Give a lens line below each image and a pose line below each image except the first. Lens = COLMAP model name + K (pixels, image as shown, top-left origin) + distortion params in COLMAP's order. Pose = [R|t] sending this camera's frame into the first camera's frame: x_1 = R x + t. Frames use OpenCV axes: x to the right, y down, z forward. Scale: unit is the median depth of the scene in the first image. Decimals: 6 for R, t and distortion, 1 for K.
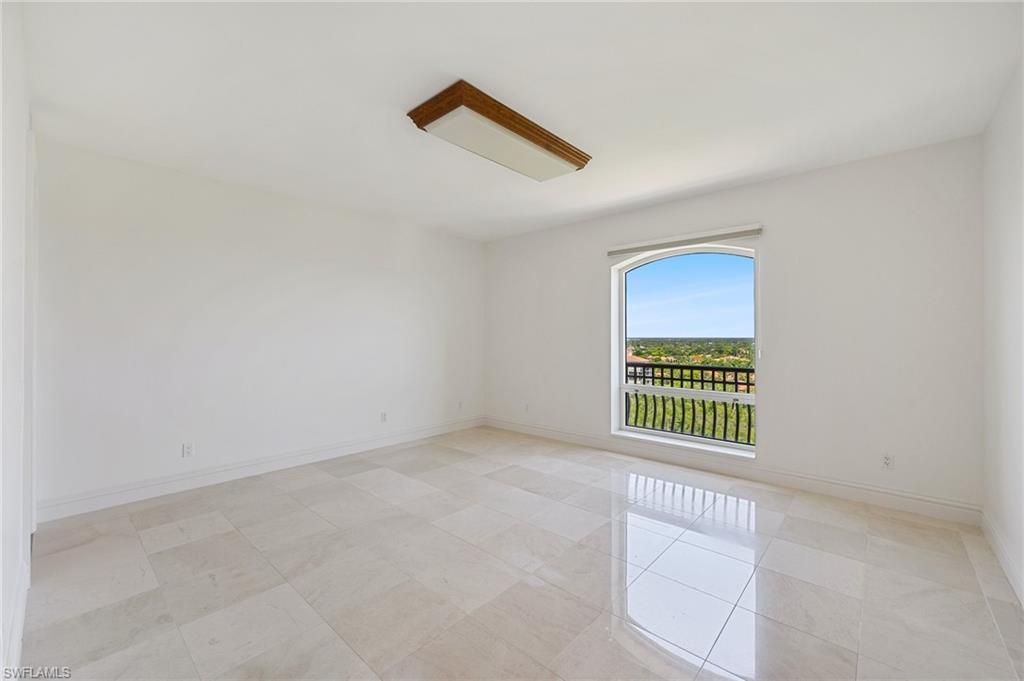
lens RADIAL K [[408.7, 0, 517.9], [0, 408.7, 339.6], [0, 0, 1]] dist [-0.000821, 0.000853]
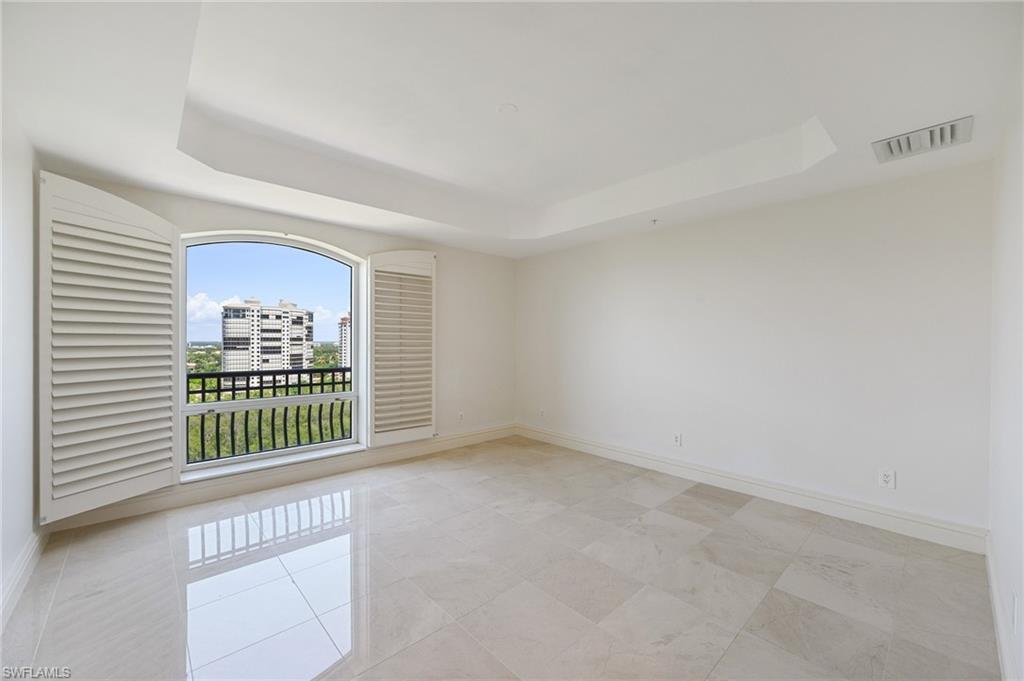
lens RADIAL K [[408.7, 0, 517.3], [0, 408.7, 342.6], [0, 0, 1]] dist [-0.000821, 0.000853]
pose [[0.108374, -0.004028, 0.994102, -0.402513], [0.000161, 0.999992, 0.004034, -0.000061], [-0.994110, -0.000277, 0.108374, 0.389283]]
